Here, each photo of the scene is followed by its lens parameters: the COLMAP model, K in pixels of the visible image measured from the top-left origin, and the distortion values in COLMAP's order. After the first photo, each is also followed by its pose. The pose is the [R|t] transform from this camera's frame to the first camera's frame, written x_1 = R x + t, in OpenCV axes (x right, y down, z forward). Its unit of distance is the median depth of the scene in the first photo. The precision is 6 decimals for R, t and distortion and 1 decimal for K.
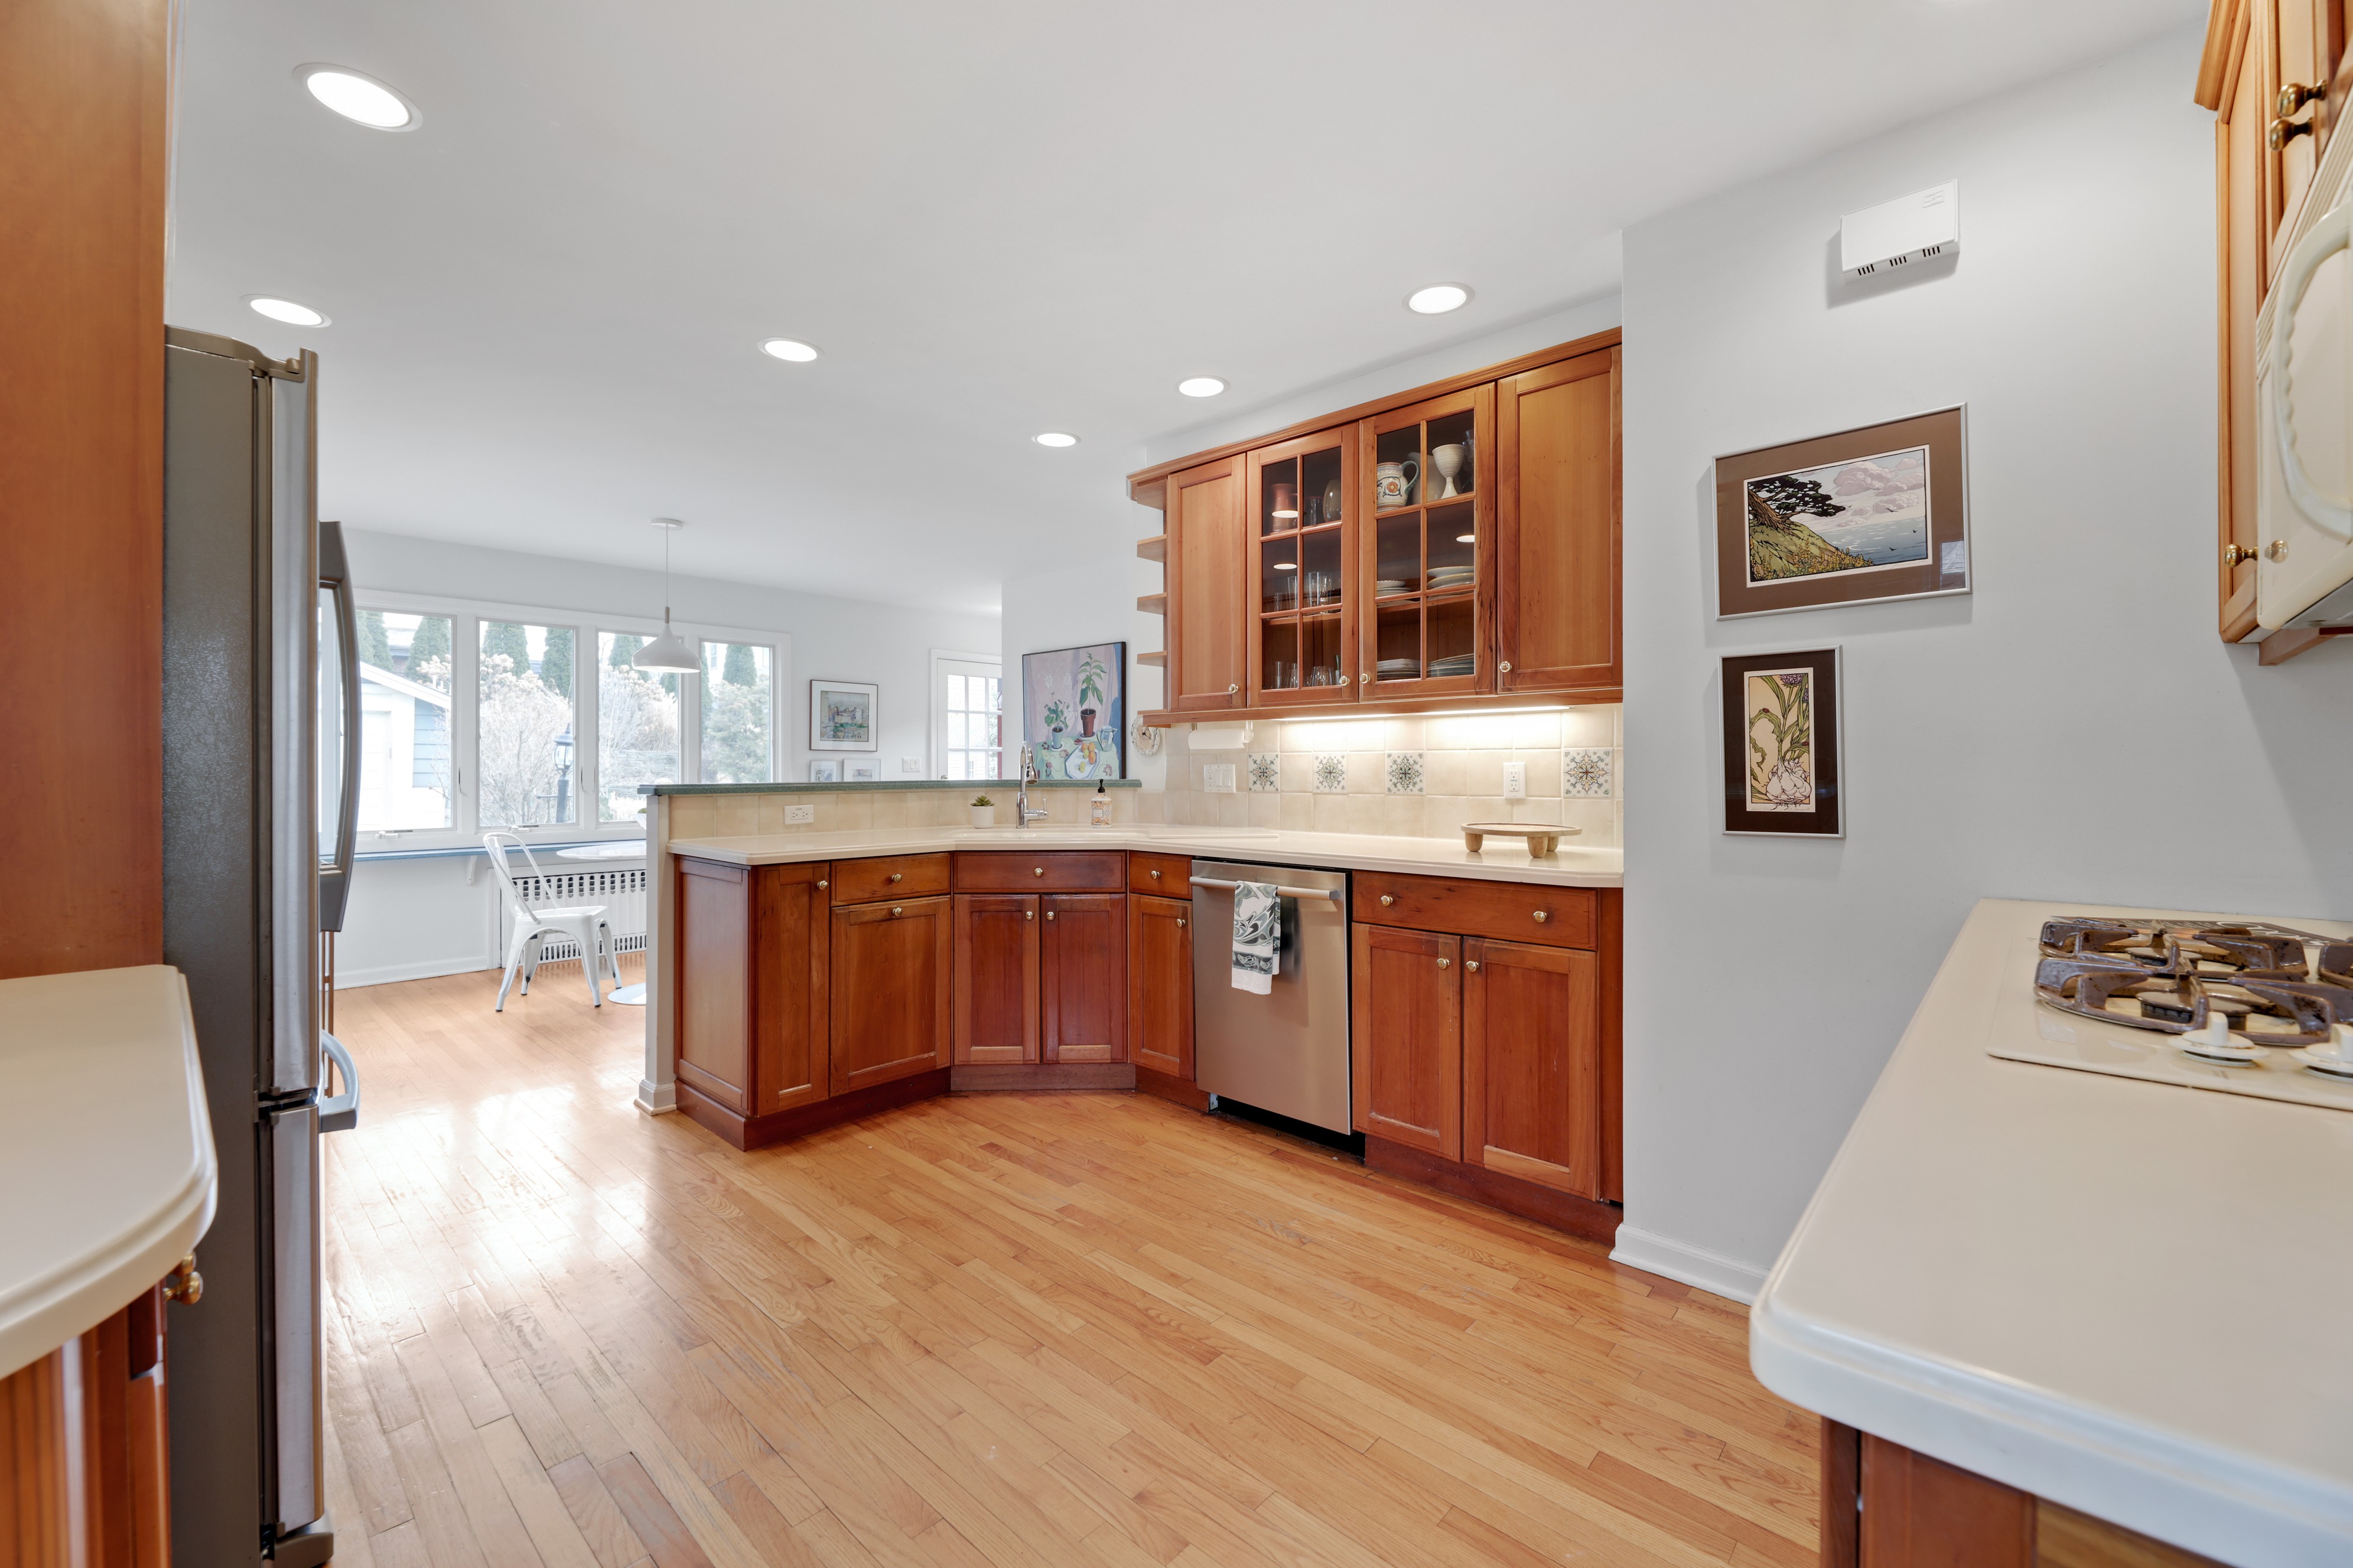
lens RADIAL K [[959.8, 0, 1174.5], [0, 959.8, 762.8], [0, 0, 1]] dist [0.003582, -0.005786]
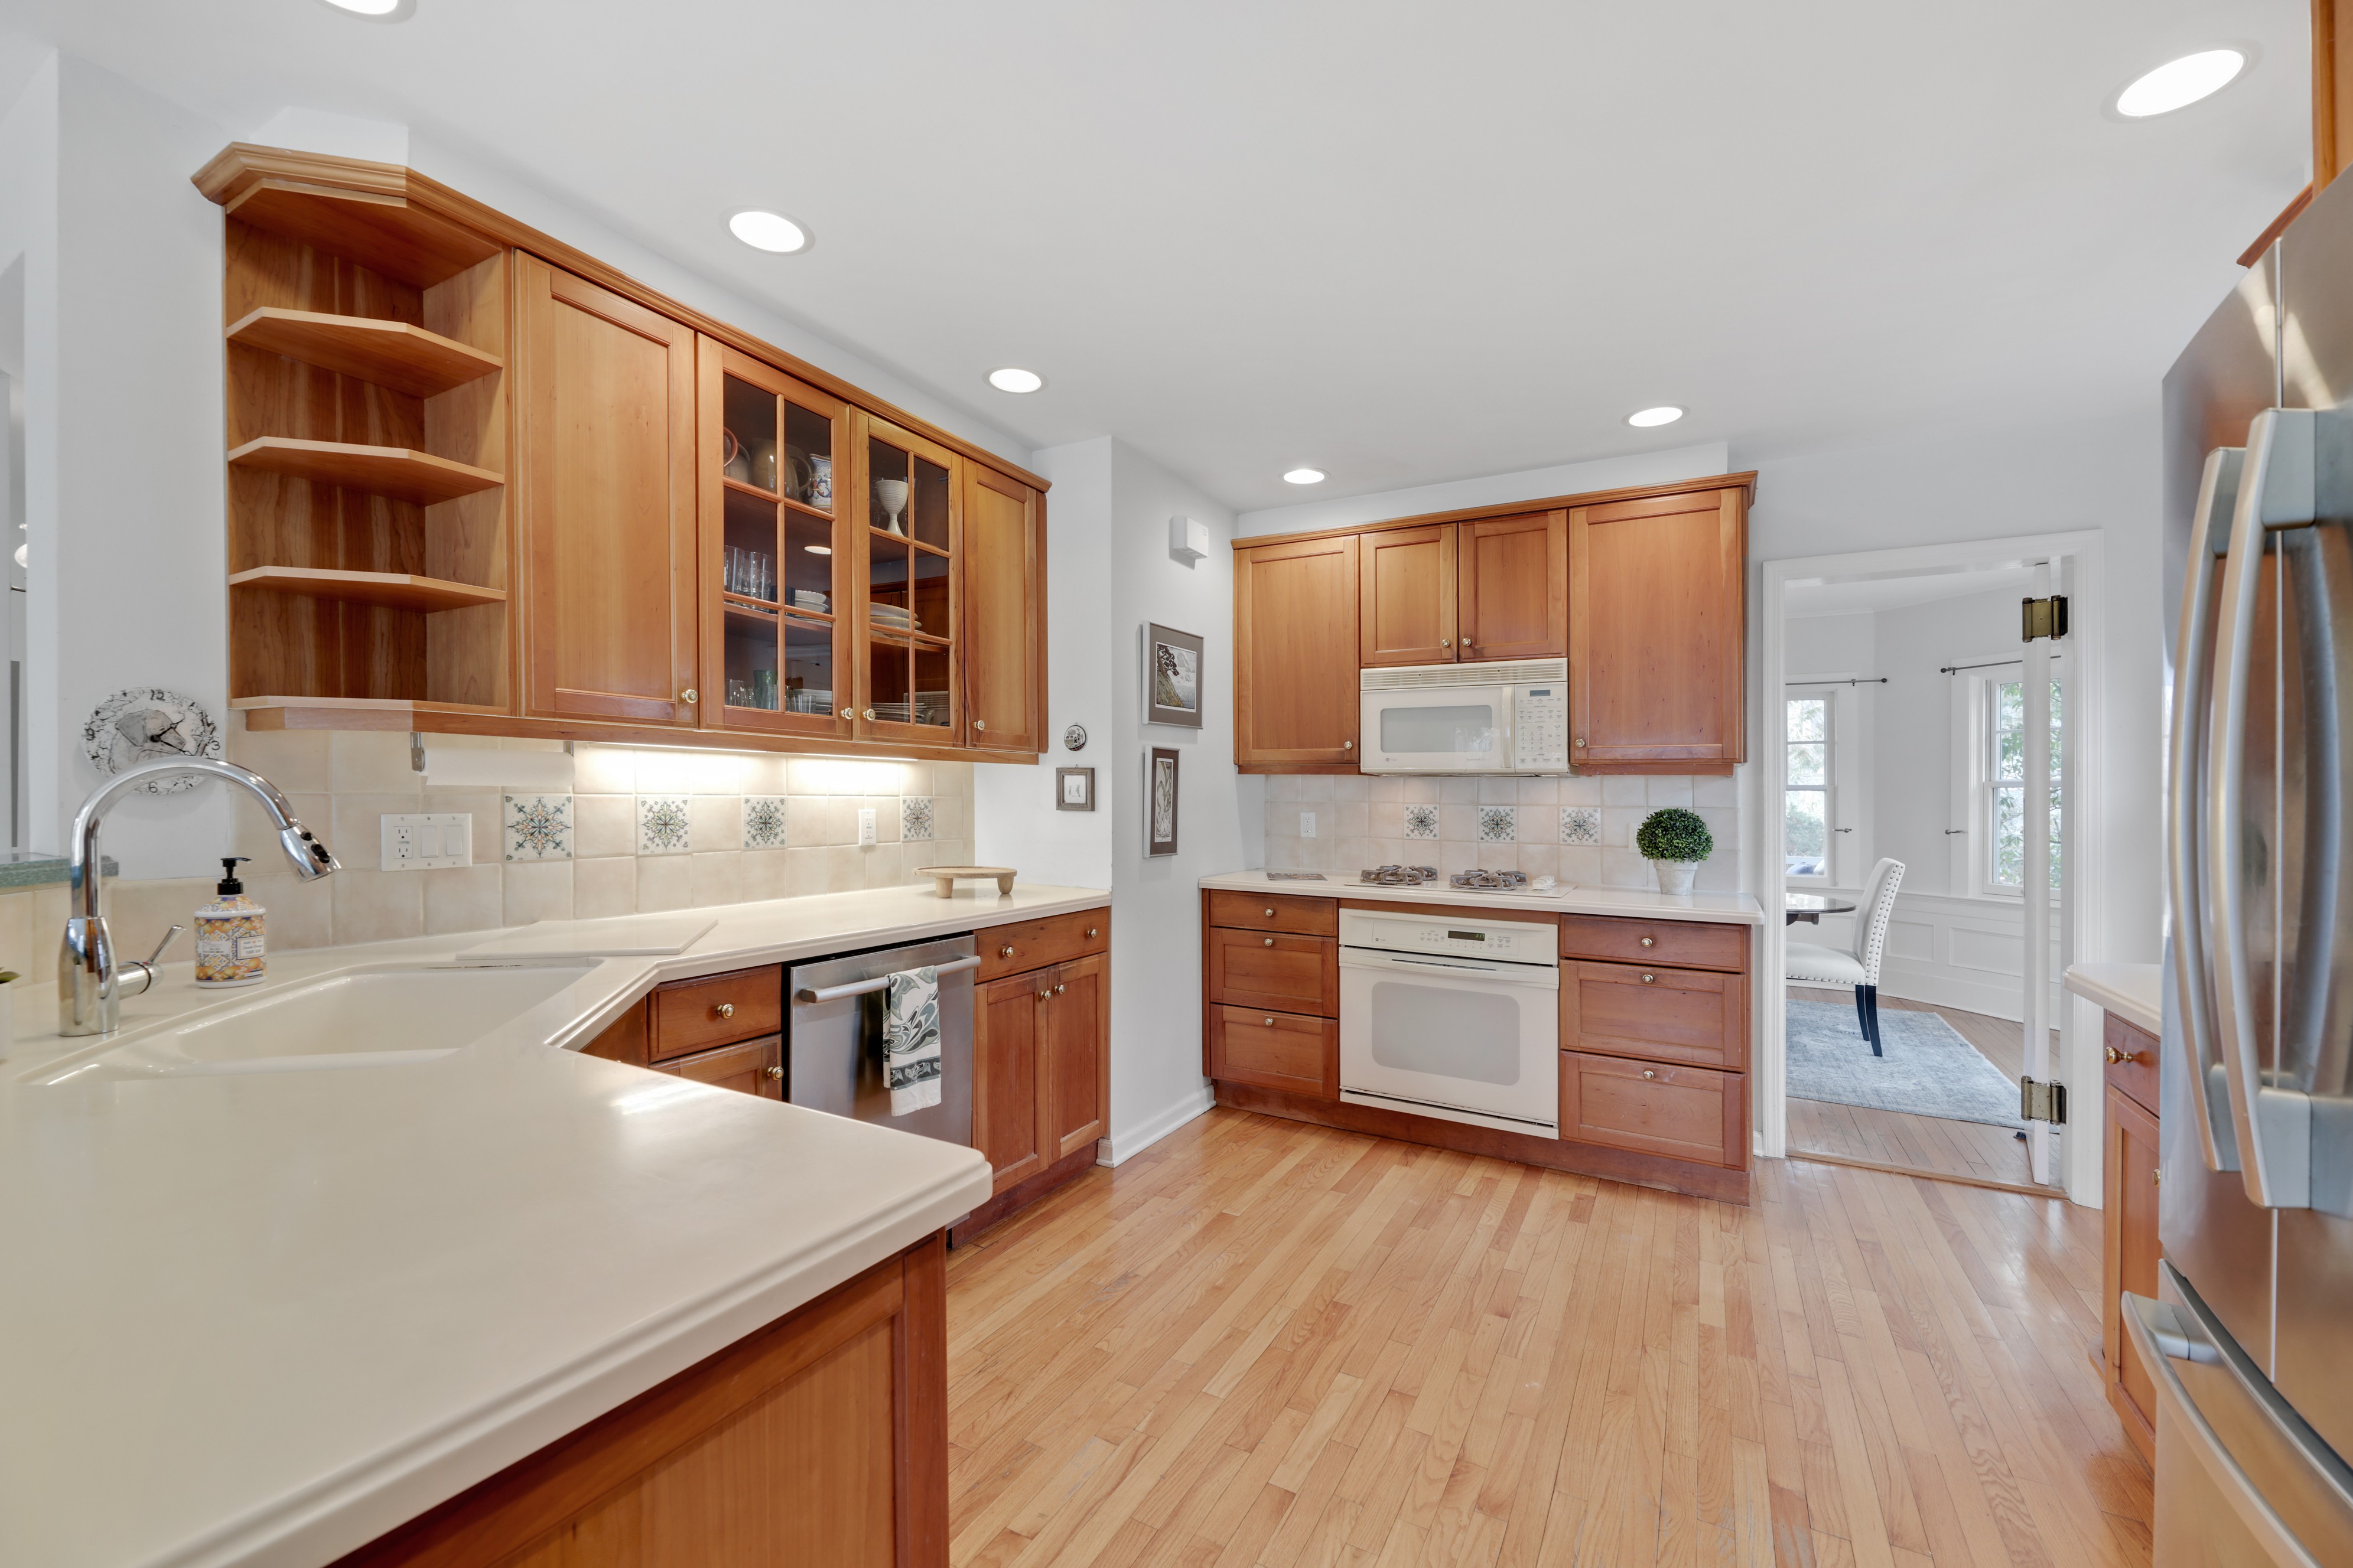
lens RADIAL K [[959.8, 0, 1152.7], [0, 959.8, 777.7], [0, 0, 1]] dist [0.003582, -0.005786]
pose [[-0.225744, 0.015425, 0.974065, -0.643810], [-0.018498, 0.999626, -0.020117, -0.017655], [-0.974011, -0.022560, -0.225374, 0.876966]]
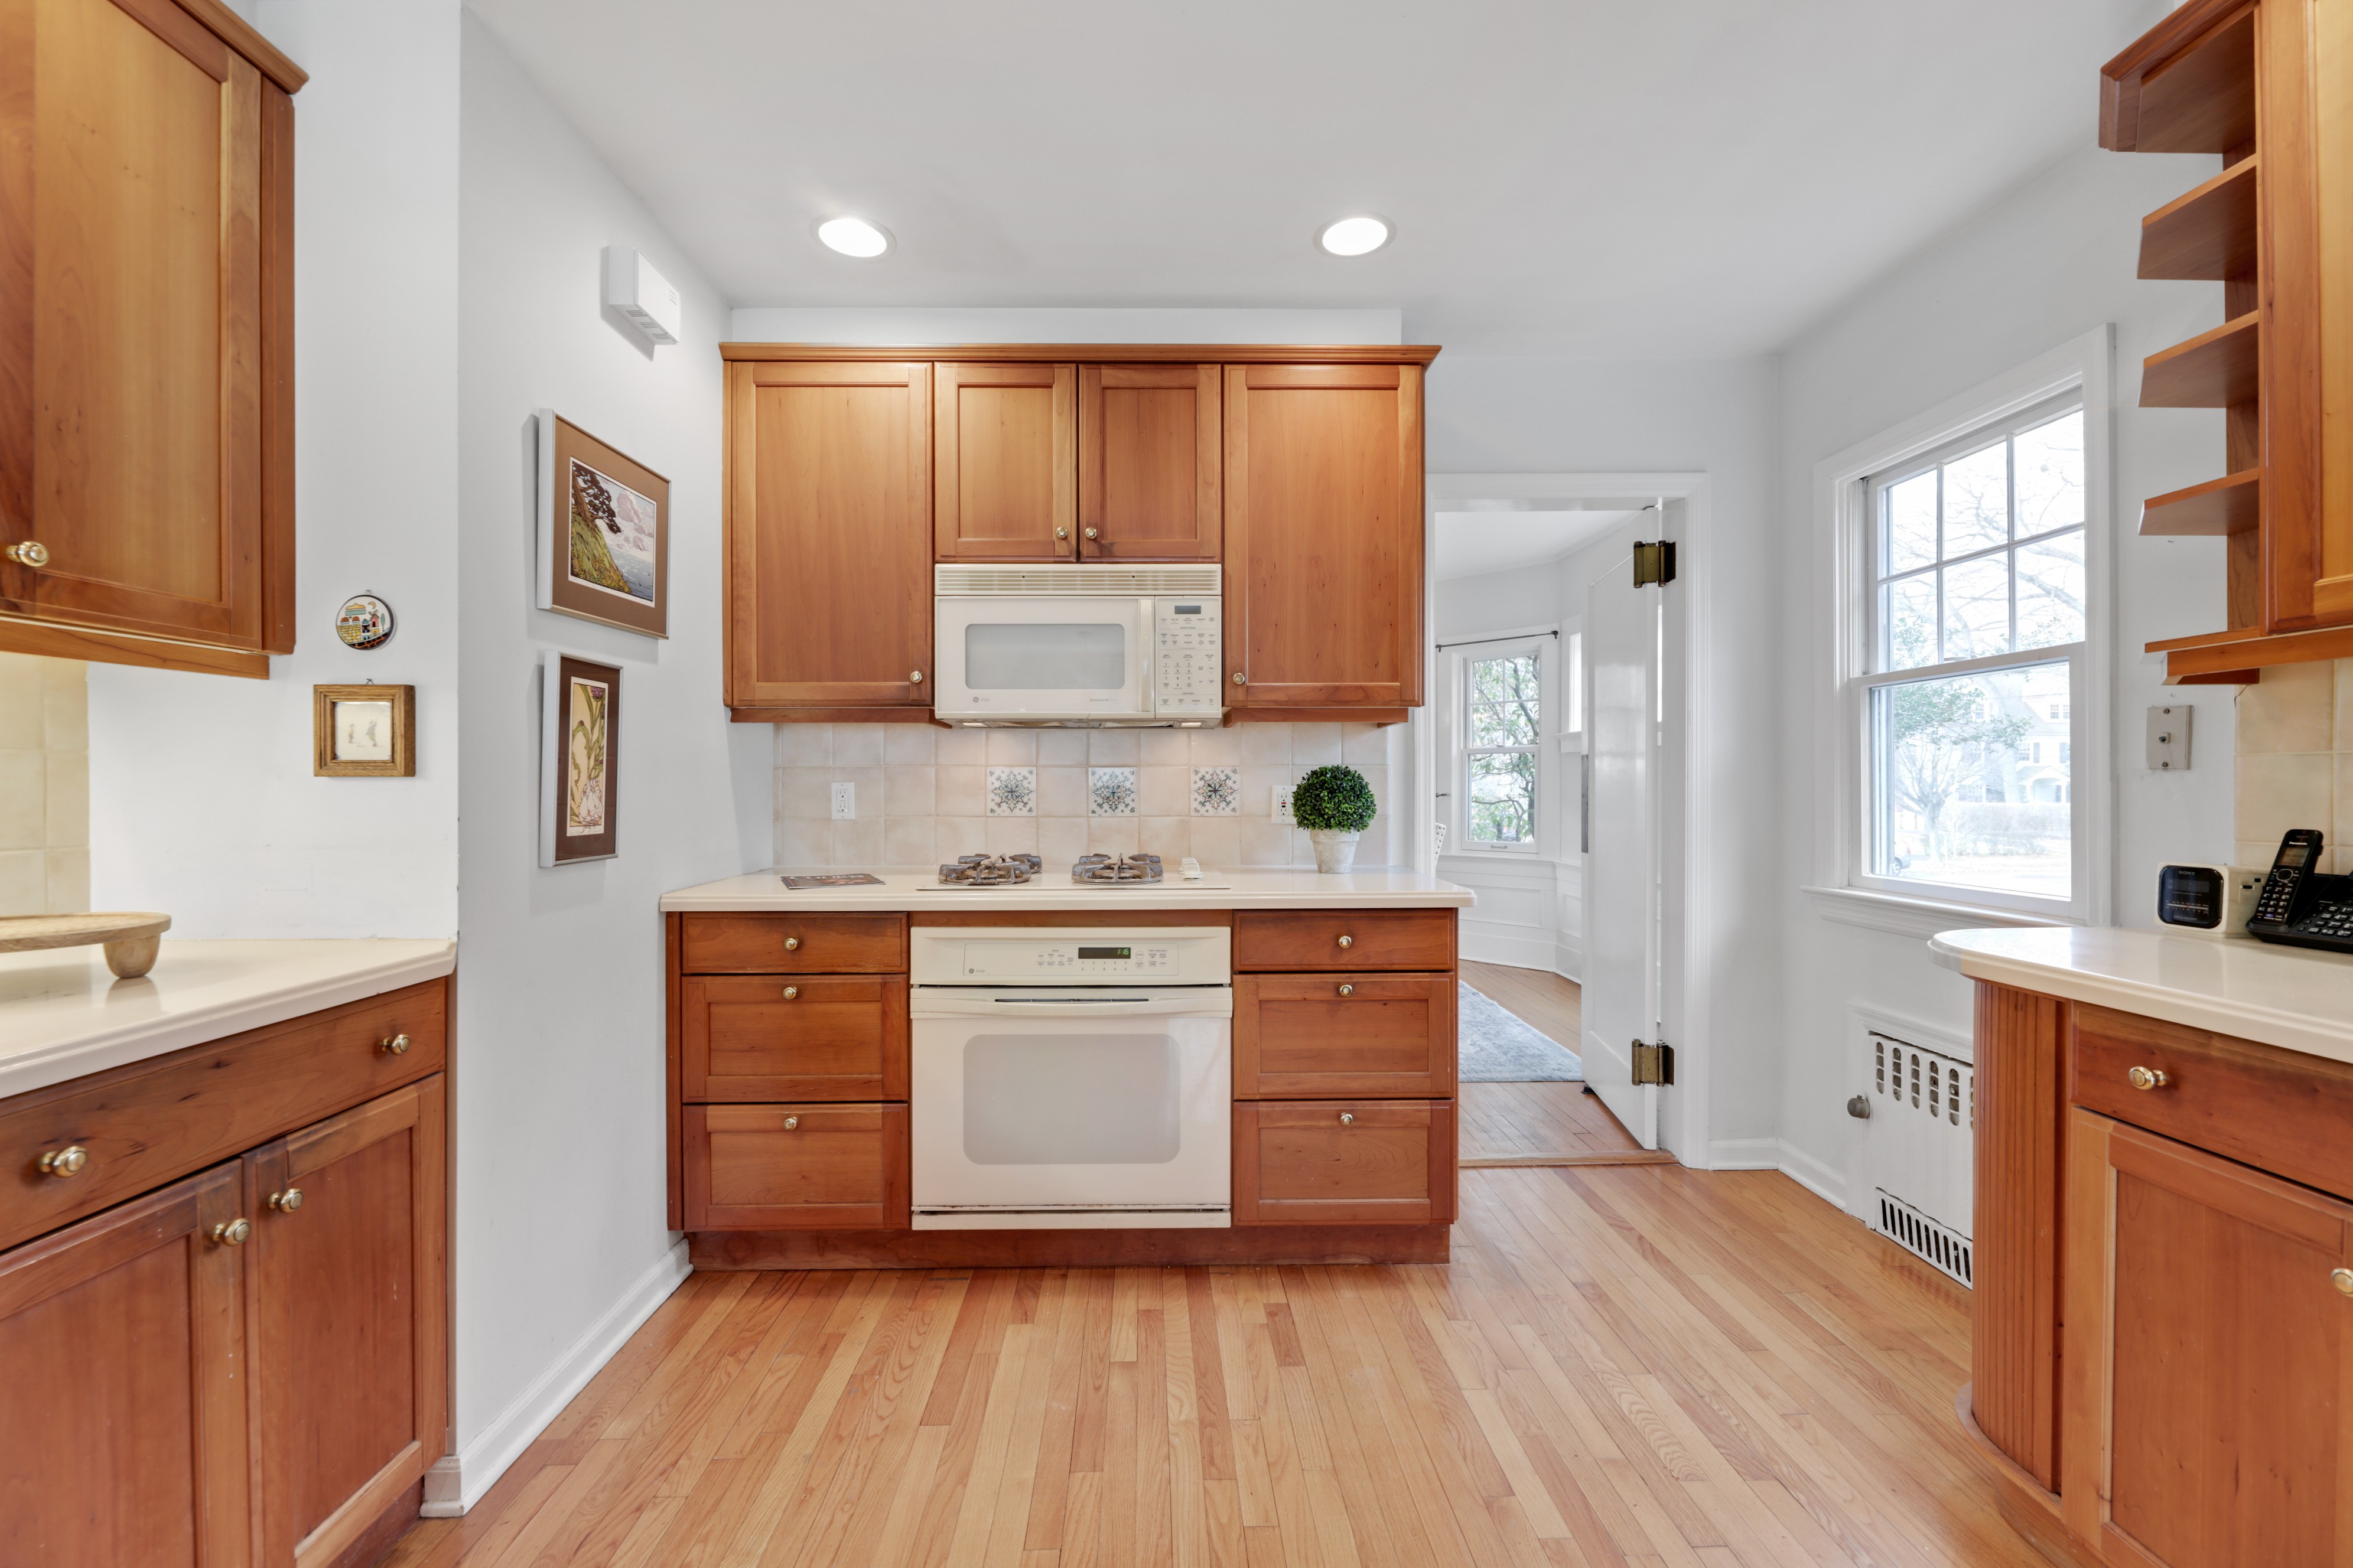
lens RADIAL K [[959.8, 0, 1174.4], [0, 959.8, 752.3], [0, 0, 1]] dist [0.003582, -0.005786]
pose [[-0.696790, 0.024113, 0.716870, -0.260618], [-0.001416, 0.999387, -0.034991, 0.002261], [-0.717274, -0.025396, -0.696328, 0.771456]]
